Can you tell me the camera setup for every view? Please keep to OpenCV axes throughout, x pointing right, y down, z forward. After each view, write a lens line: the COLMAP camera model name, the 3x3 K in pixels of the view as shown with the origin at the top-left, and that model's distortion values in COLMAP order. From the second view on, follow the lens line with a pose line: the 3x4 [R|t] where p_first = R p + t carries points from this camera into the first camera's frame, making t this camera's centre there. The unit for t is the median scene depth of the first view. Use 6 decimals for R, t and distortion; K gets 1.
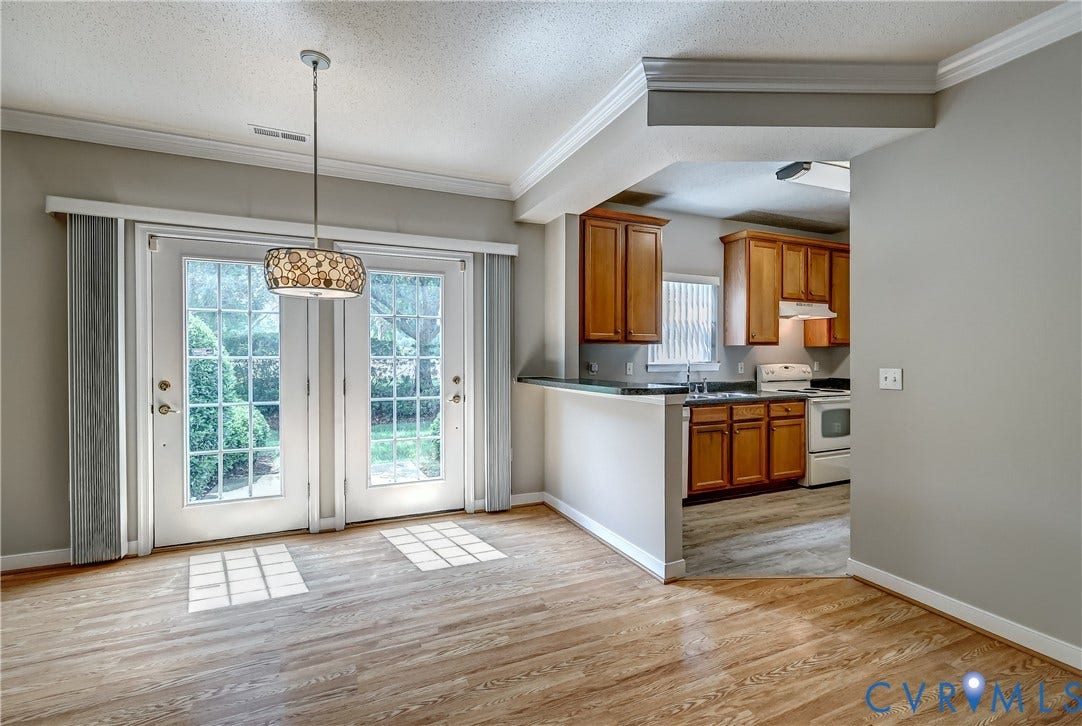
lens RADIAL K [[478.1, 0, 541.2], [0, 478.1, 359.7], [0, 0, 1]] dist [-0.007435, 0.003219]
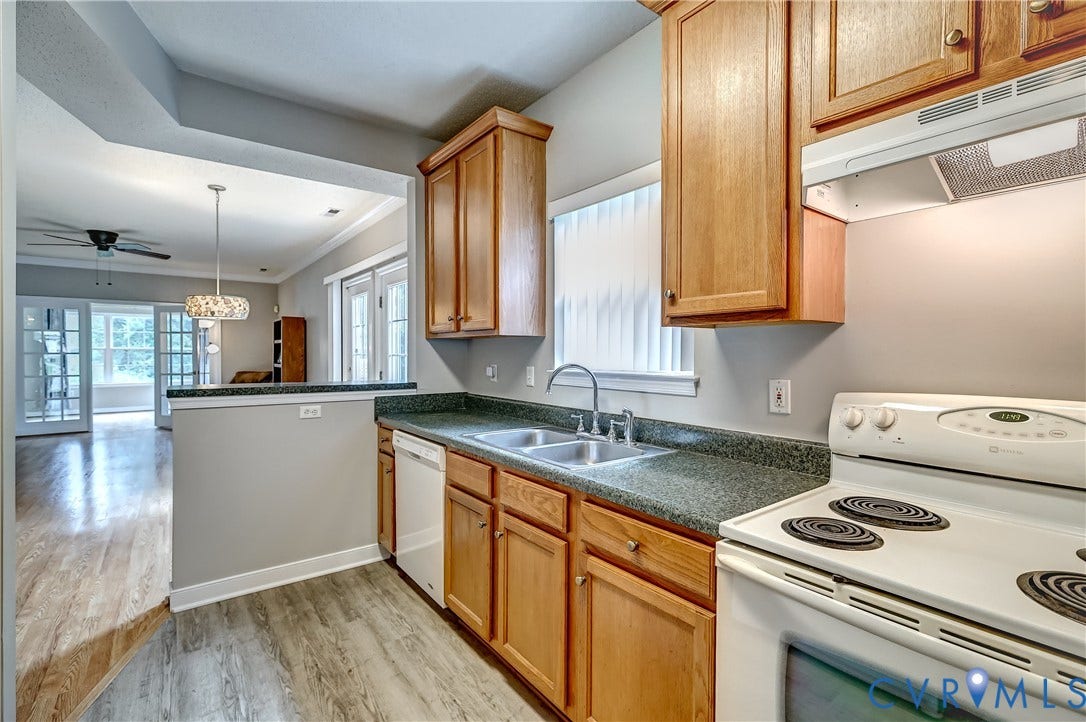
lens RADIAL K [[479.9, 0, 544.4], [0, 479.9, 359.4], [0, 0, 1]] dist [-0.007435, 0.003219]
pose [[0.240284, 0.013988, -0.970602, 0.760704], [-0.012170, 0.999861, 0.011397, -0.009413], [0.970626, 0.009073, 0.240421, 0.849993]]
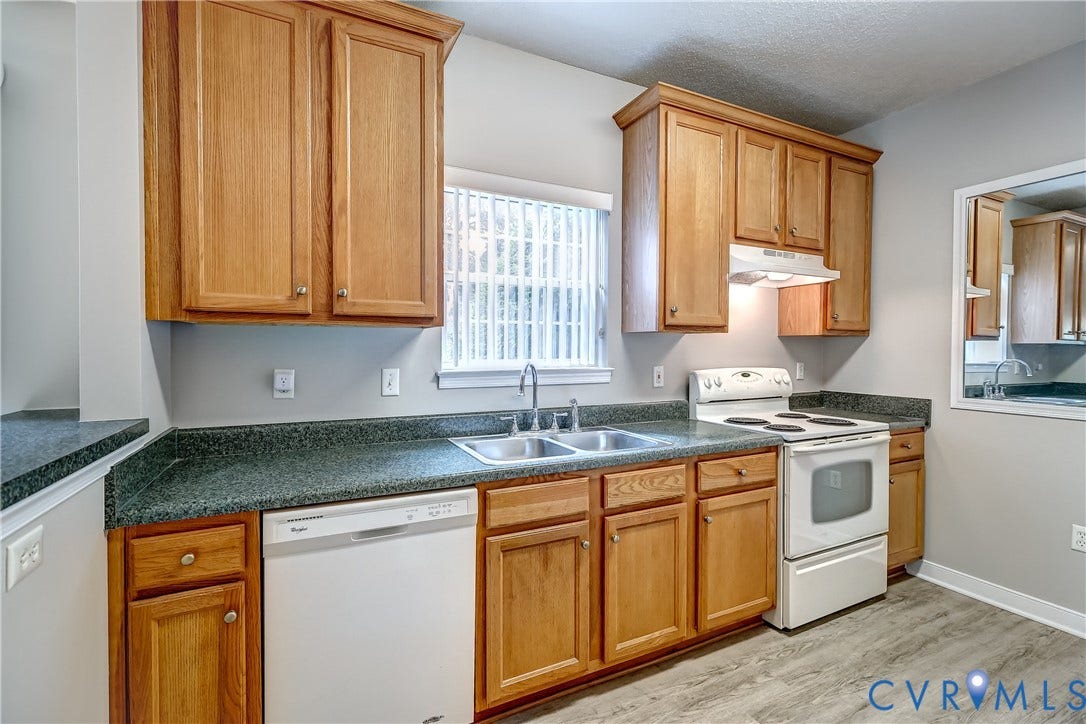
lens RADIAL K [[479.9, 0, 543.2], [0, 479.9, 358.1], [0, 0, 1]] dist [-0.007435, 0.003219]
pose [[0.999232, 0.001863, 0.039145, 0.300988], [-0.002315, 0.999931, 0.011504, -0.008664], [-0.039121, -0.011585, 0.999167, 0.534478]]
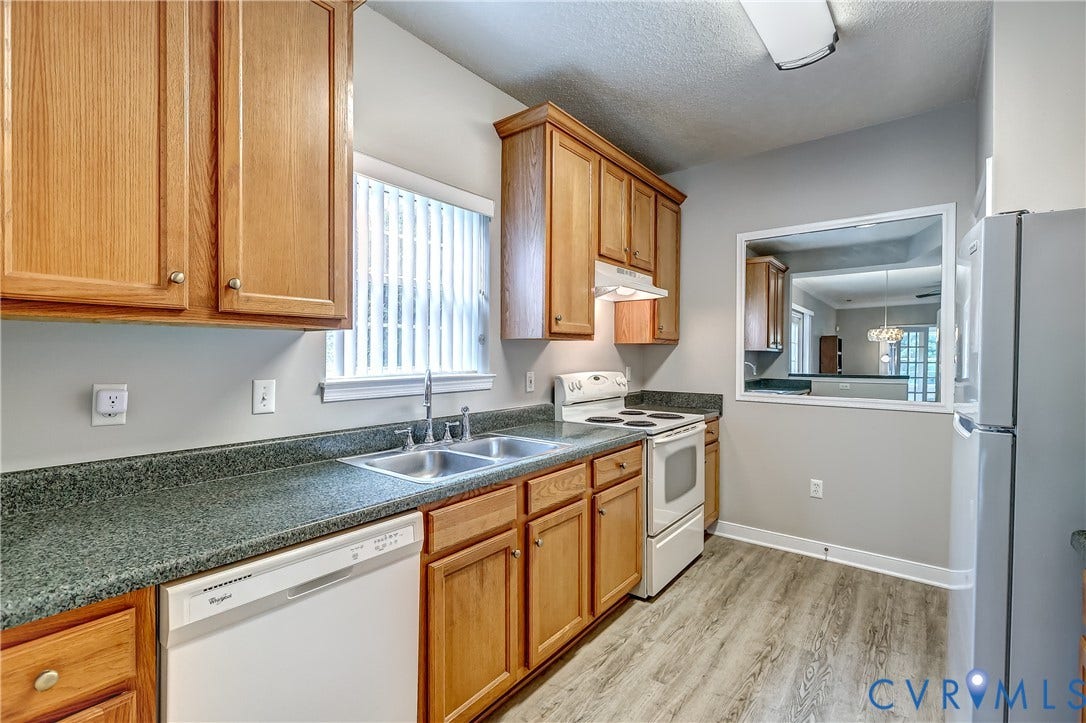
lens RADIAL K [[479.9, 0, 542.9], [0, 479.9, 357.6], [0, 0, 1]] dist [-0.007435, 0.003219]
pose [[0.882826, 0.000576, 0.469699, 0.195006], [-0.001099, 0.999999, 0.000840, -0.010618], [-0.469699, -0.001258, 0.882826, 0.568254]]
